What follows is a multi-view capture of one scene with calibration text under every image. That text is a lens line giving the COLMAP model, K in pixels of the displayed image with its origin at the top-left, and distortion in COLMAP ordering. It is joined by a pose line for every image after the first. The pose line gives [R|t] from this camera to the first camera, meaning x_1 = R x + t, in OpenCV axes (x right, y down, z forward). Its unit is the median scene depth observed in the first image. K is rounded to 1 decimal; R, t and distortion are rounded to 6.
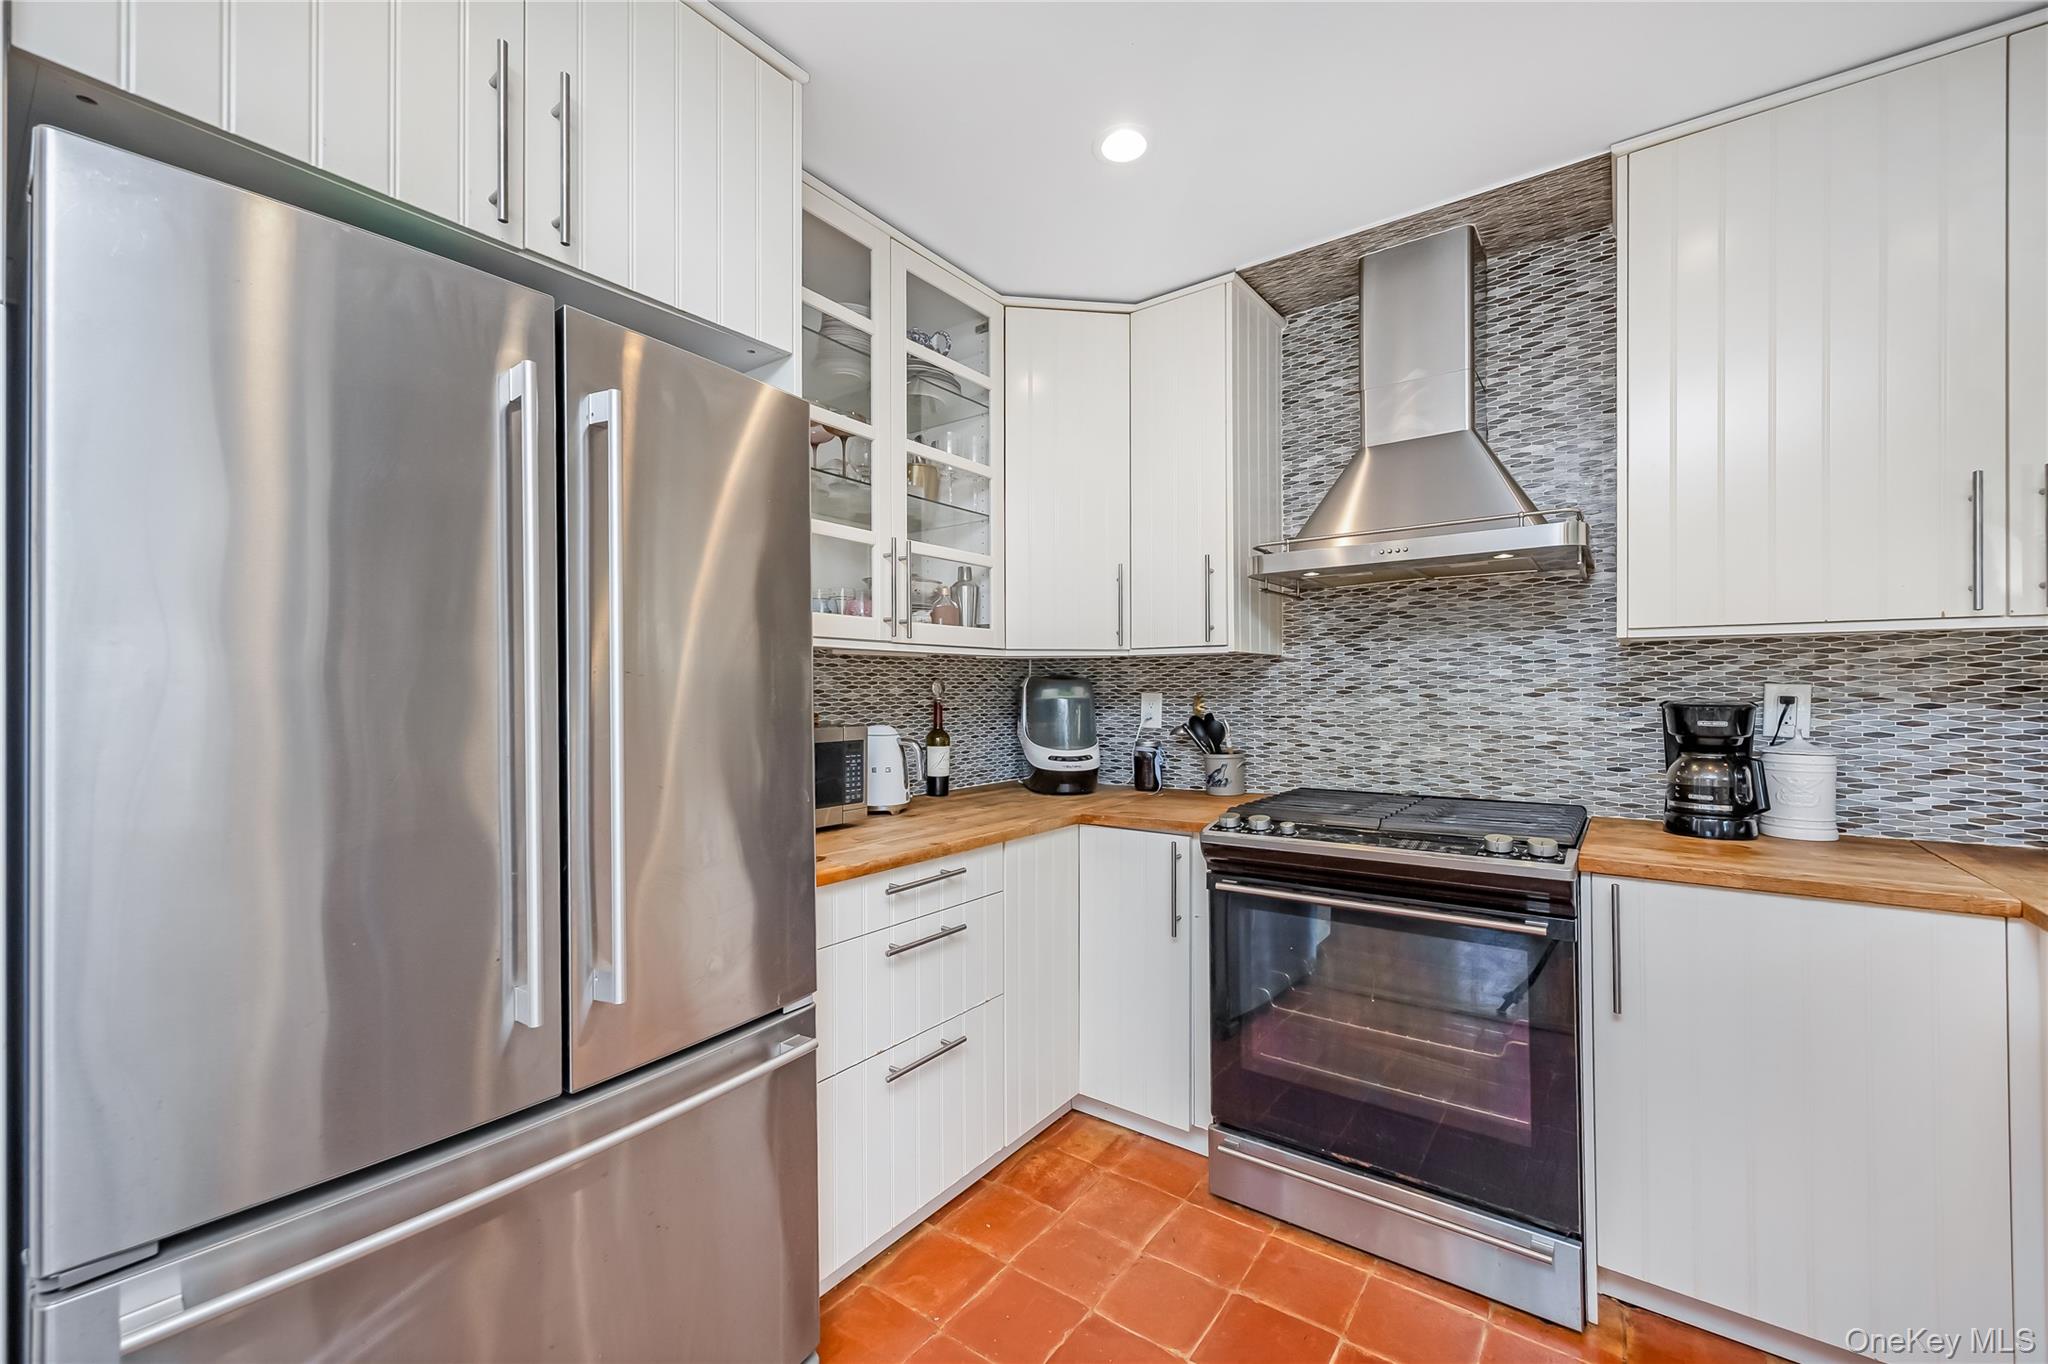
lens RADIAL K [[815.7, 0, 1028.3], [0, 815.7, 690.1], [0, 0, 1]] dist [0.000044, -0.000184]
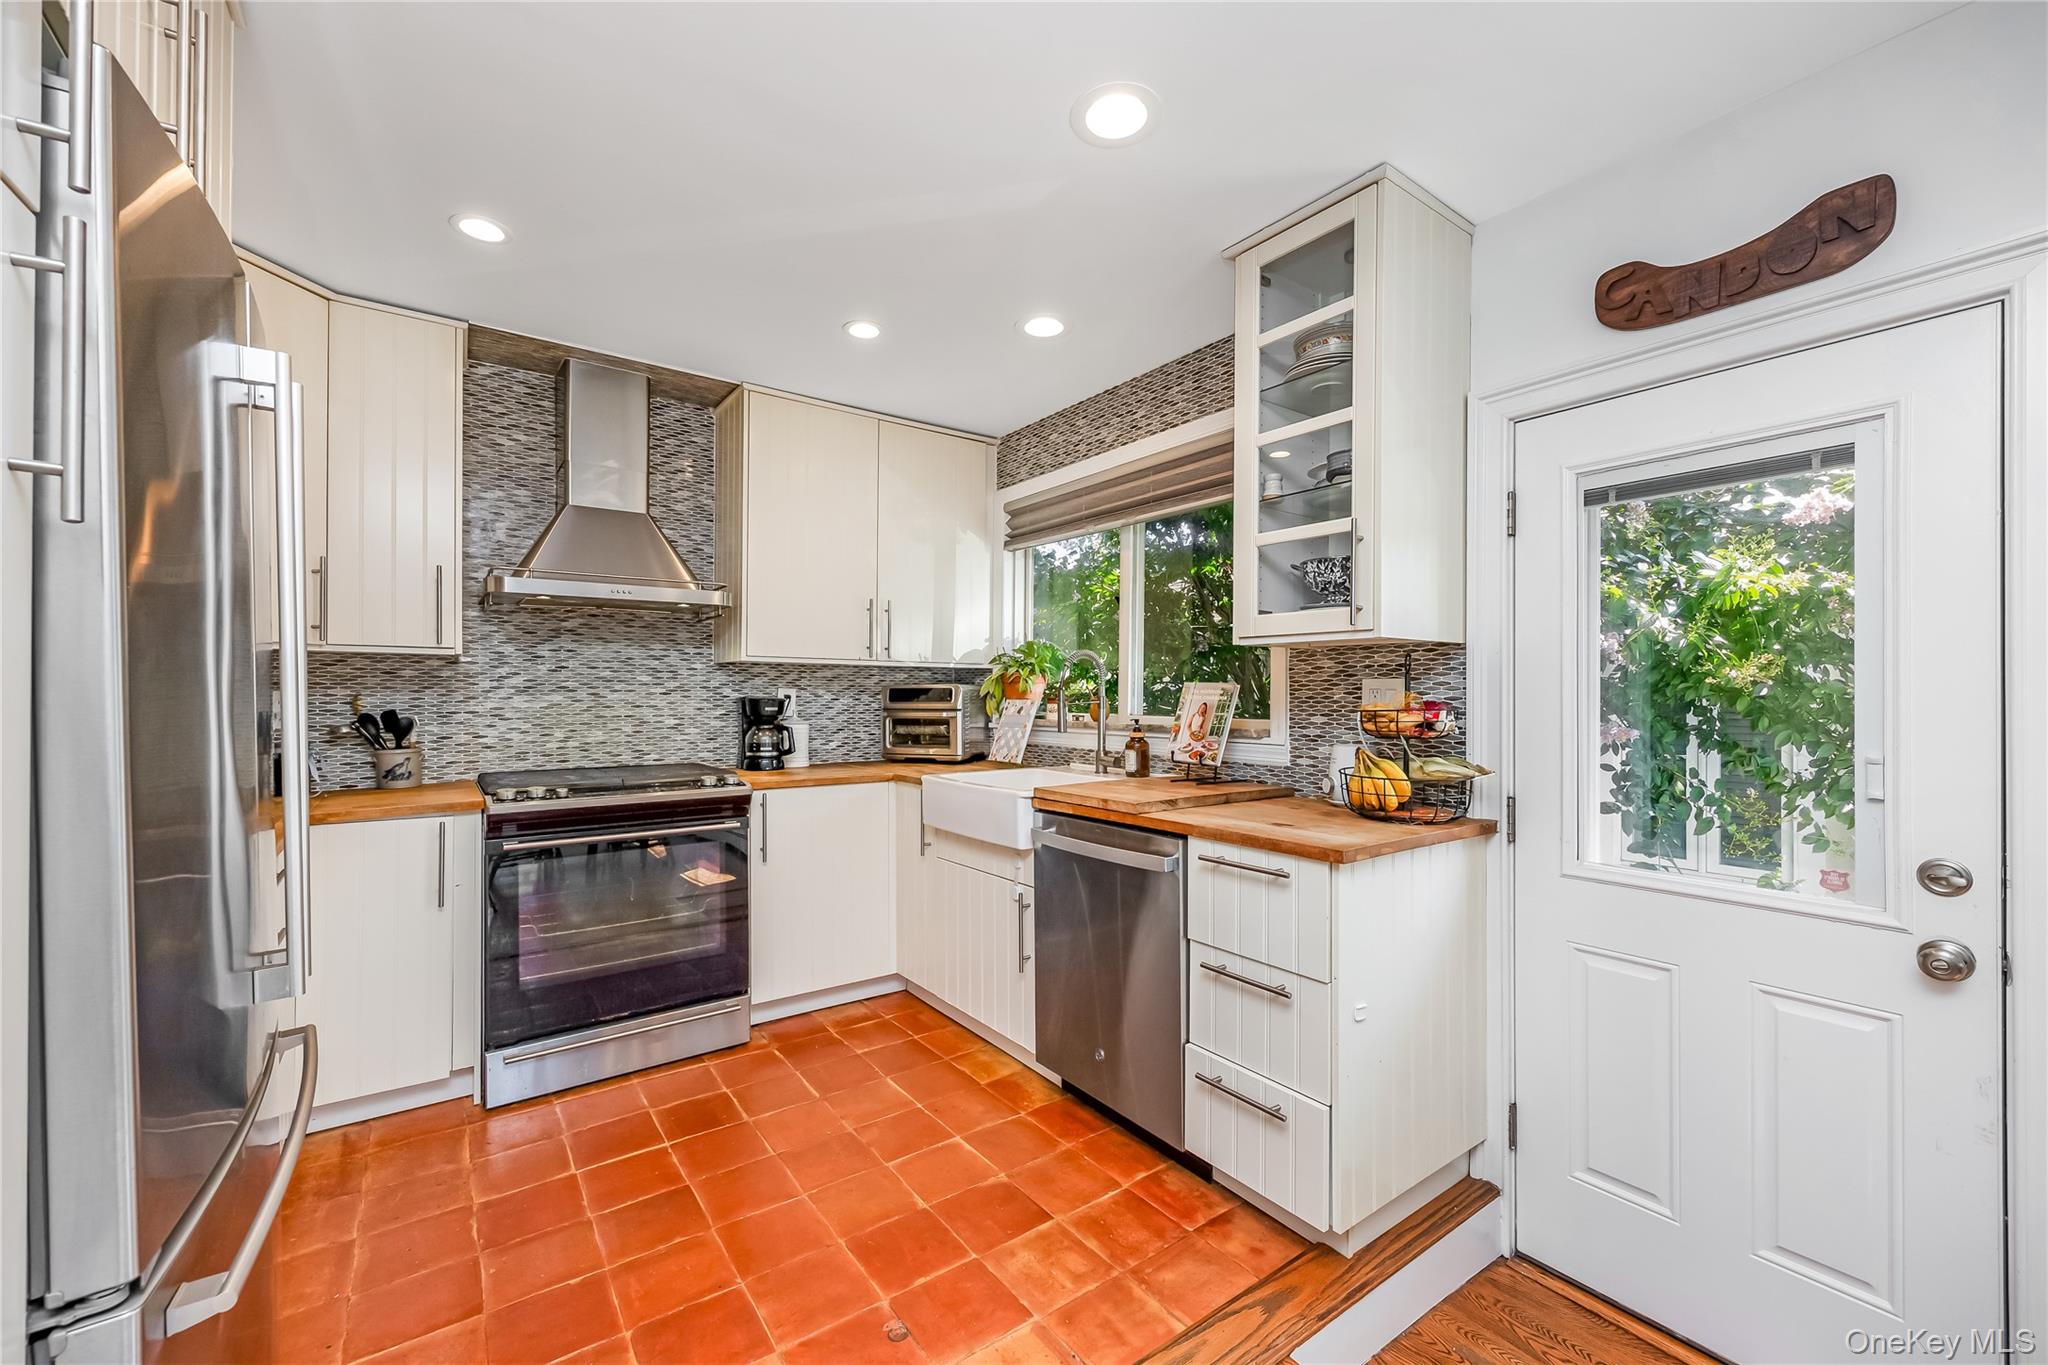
lens RADIAL K [[815.7, 0, 1039.4], [0, 815.7, 693.4], [0, 0, 1]] dist [0.000044, -0.000184]
pose [[0.288602, 0.007918, 0.957417, -0.691118], [-0.003678, 0.999968, -0.007161, 0.014828], [-0.957442, -0.001455, 0.288621, -0.115201]]
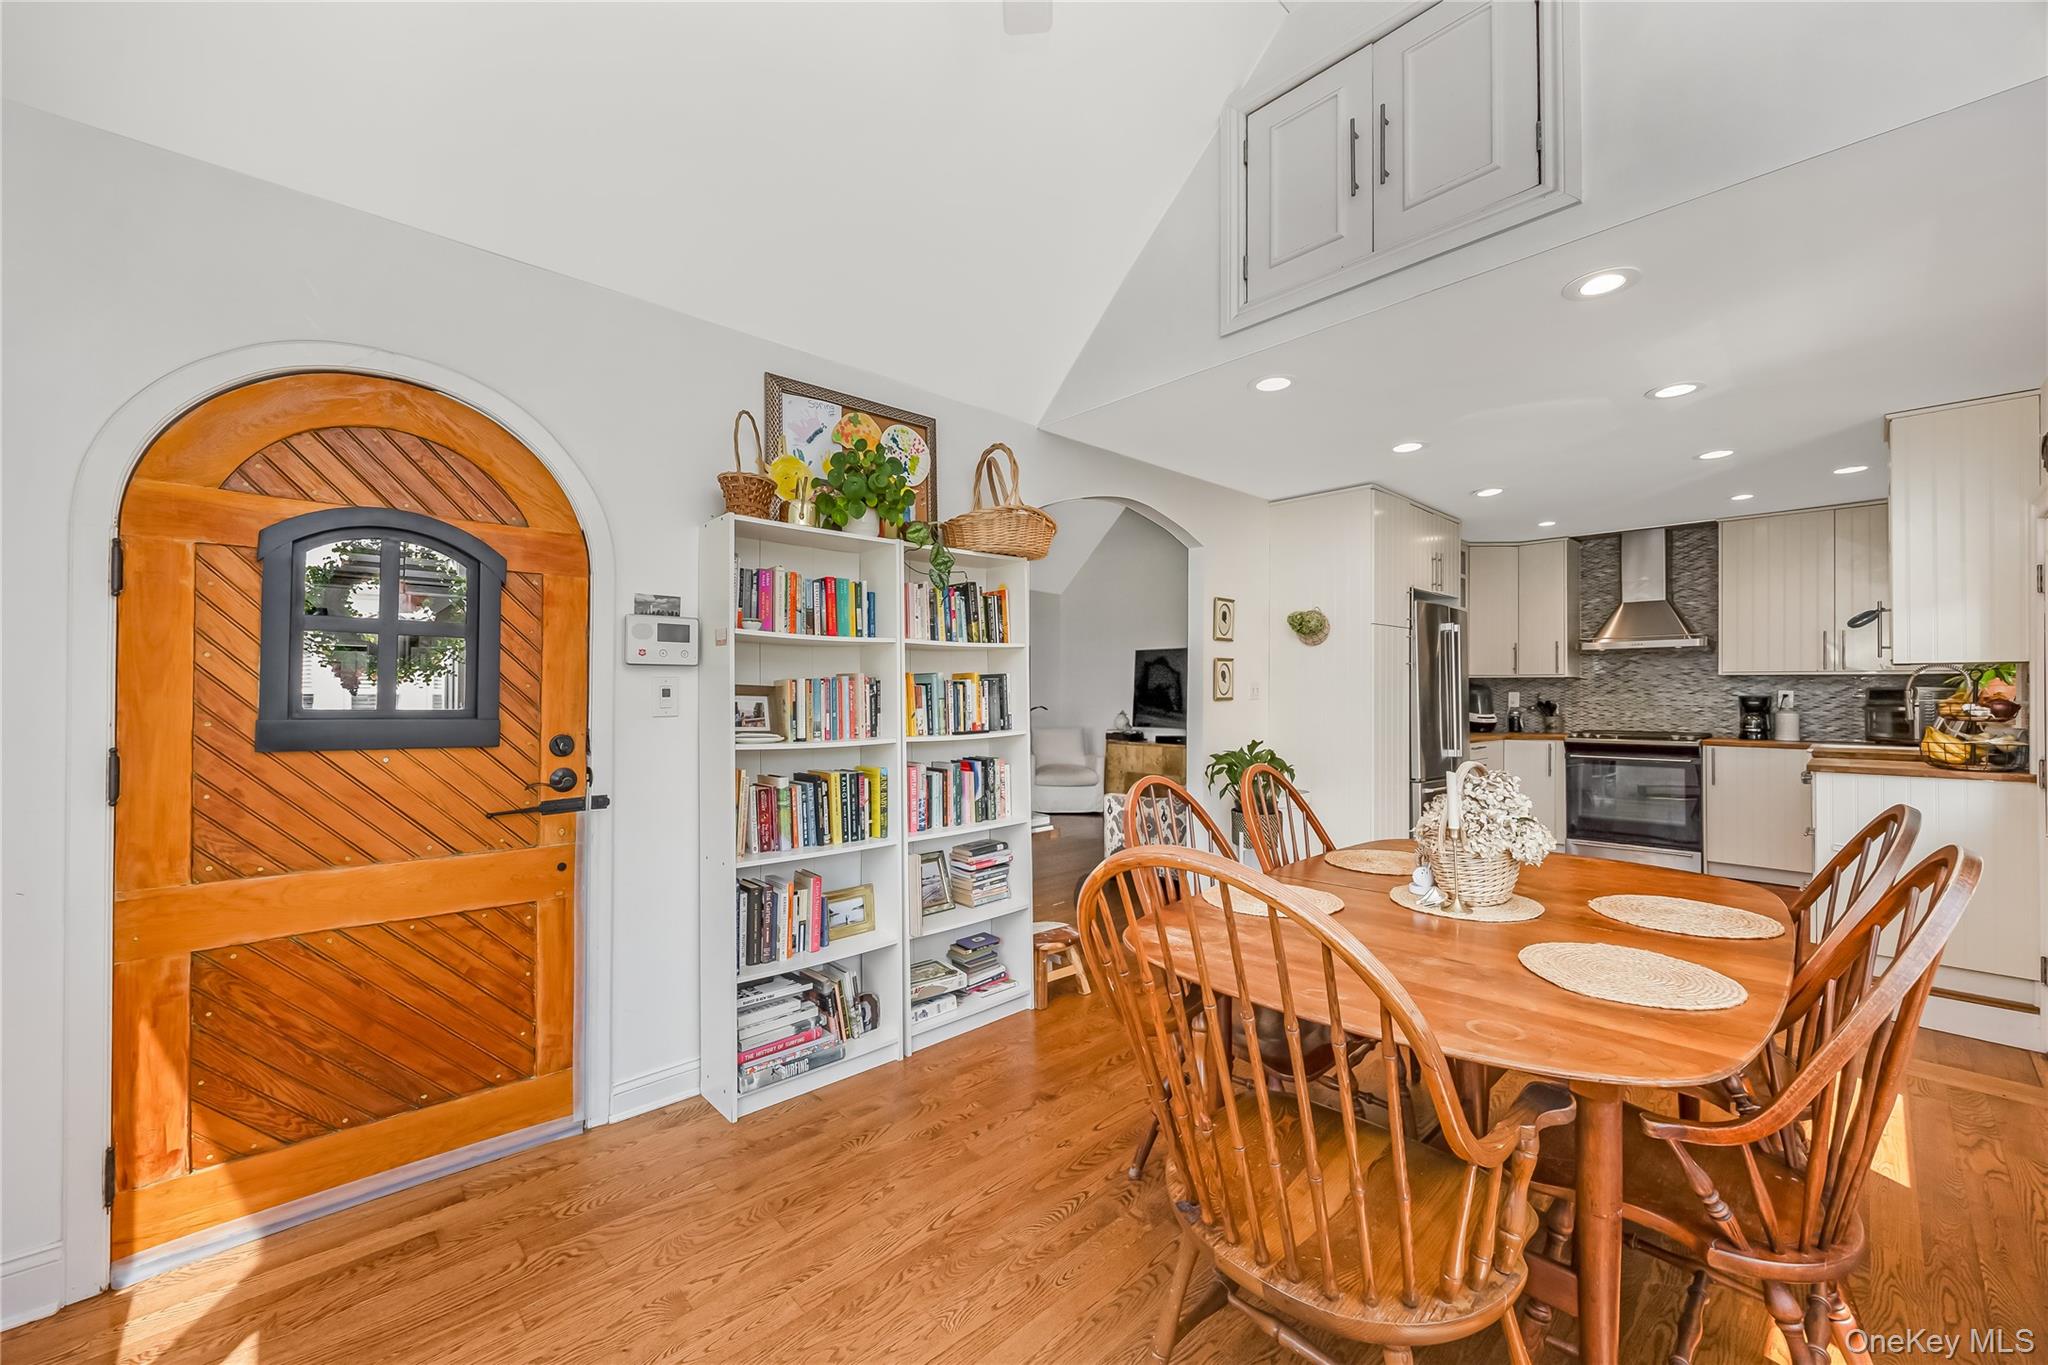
lens RADIAL K [[815.7, 0, 1021.3], [0, 815.7, 681.3], [0, 0, 1]] dist [0.000044, -0.000184]
pose [[0.986328, 0.007746, -0.164614, -1.234319], [-0.009702, 0.999891, -0.011087, 0.018439], [0.164510, 0.012532, 0.986296, -2.224258]]
